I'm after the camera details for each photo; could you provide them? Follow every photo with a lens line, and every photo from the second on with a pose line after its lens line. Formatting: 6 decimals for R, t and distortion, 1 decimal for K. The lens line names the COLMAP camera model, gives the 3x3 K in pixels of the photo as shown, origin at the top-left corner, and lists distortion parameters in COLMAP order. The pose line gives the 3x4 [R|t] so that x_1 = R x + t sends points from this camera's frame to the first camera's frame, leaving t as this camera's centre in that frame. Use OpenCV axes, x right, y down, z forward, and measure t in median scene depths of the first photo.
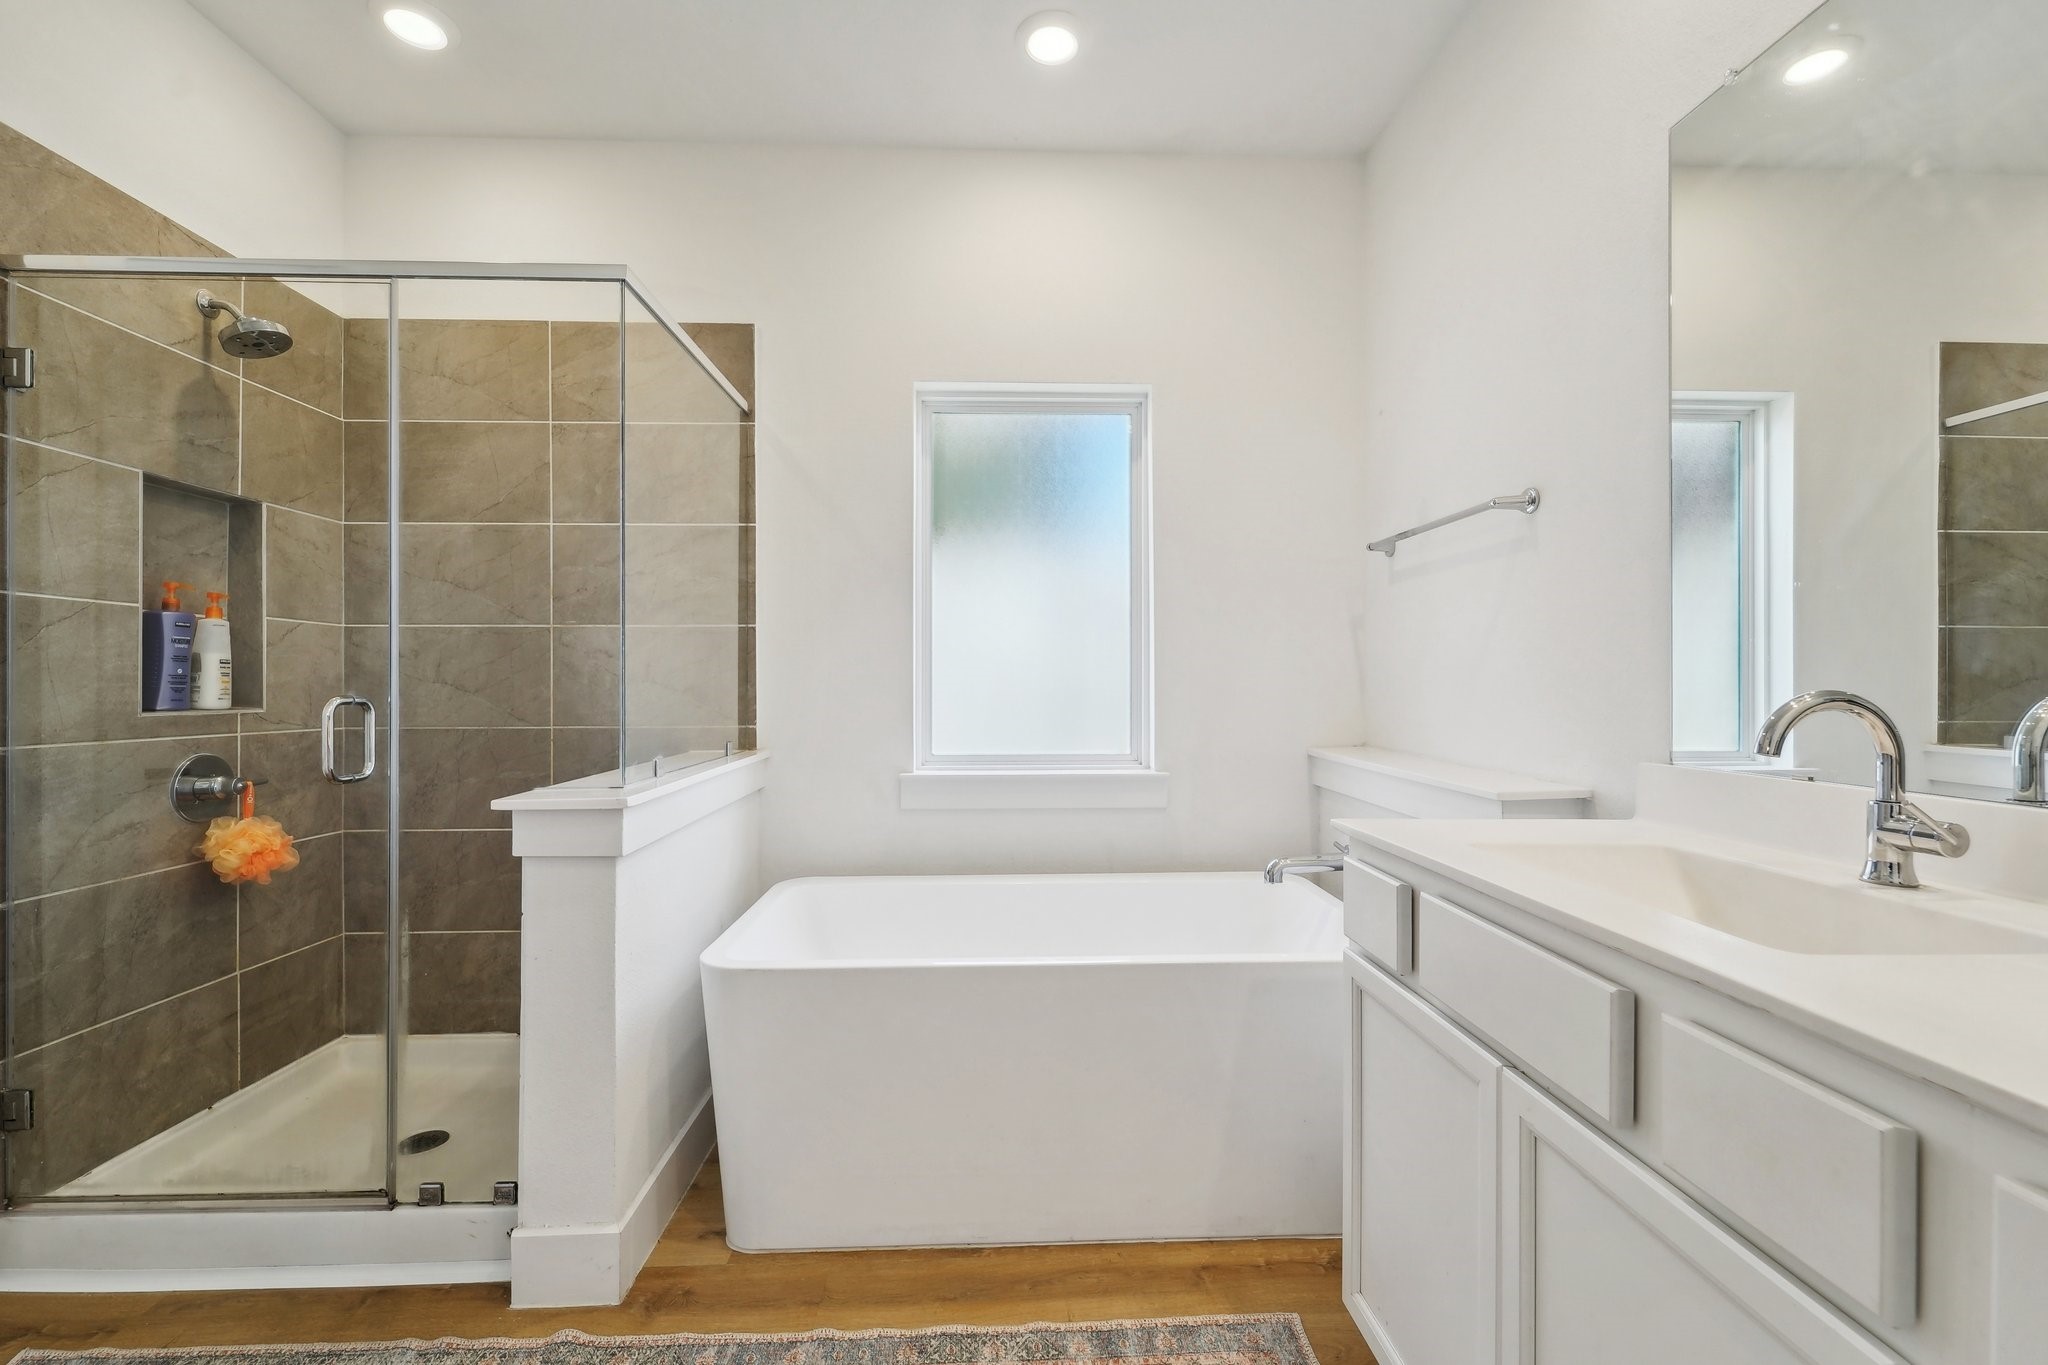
lens RADIAL K [[846.9, 0, 1008.7], [0, 846.9, 677.0], [0, 0, 1]] dist [0.003807, -0.002369]
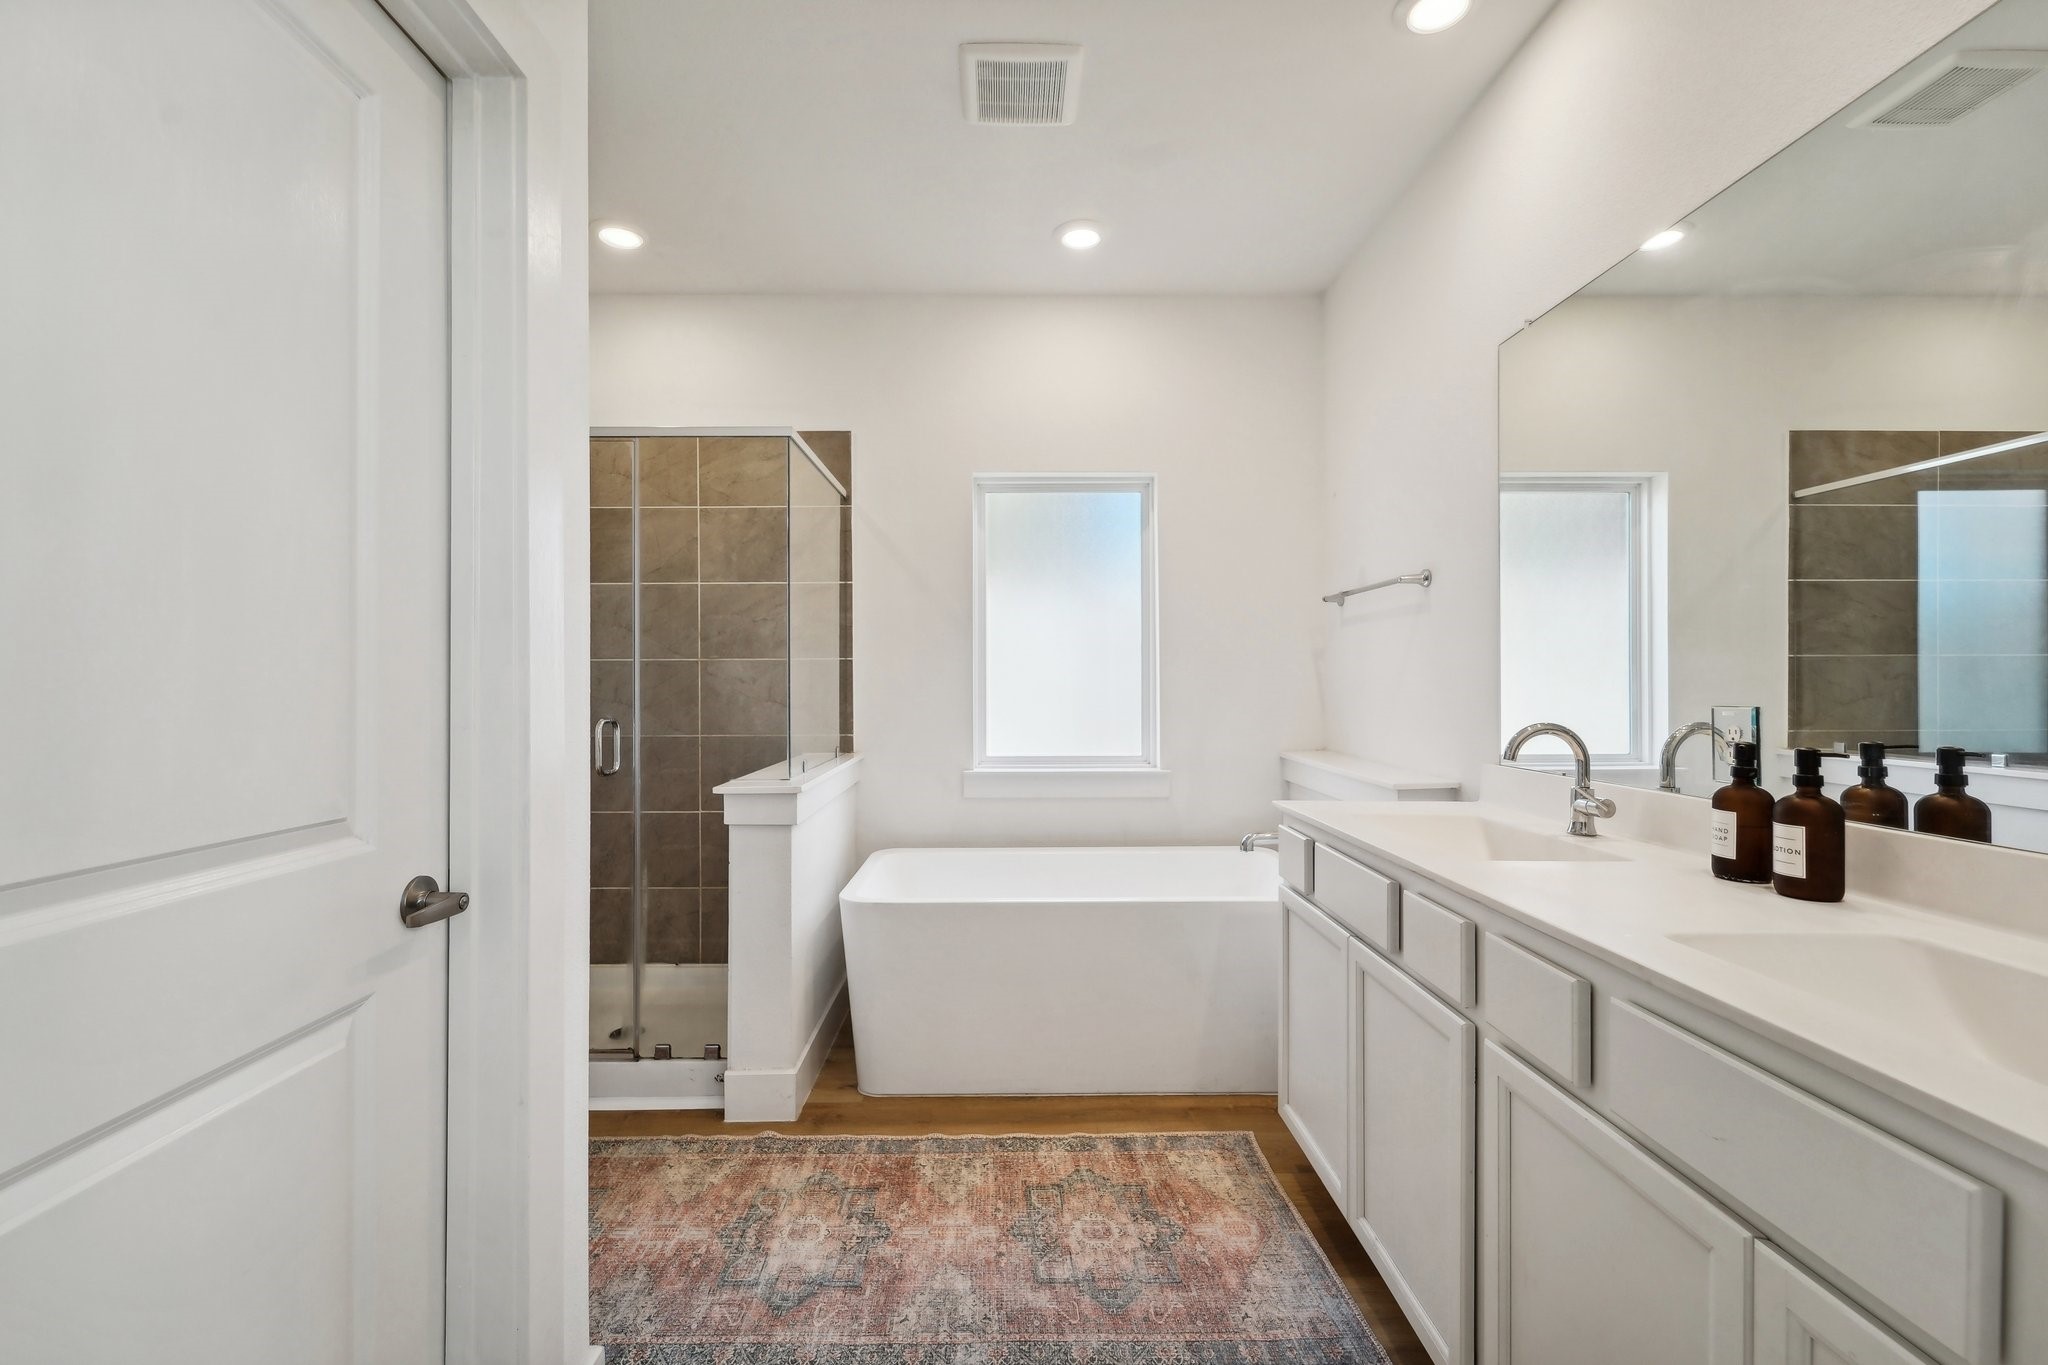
lens RADIAL K [[846.9, 0, 957.5], [0, 846.9, 693.7], [0, 0, 1]] dist [0.003807, -0.002369]
pose [[0.997147, -0.004631, -0.075347, -0.050558], [0.006213, 0.999765, 0.020780, -0.045046], [0.075233, -0.021189, 0.996941, -0.423206]]
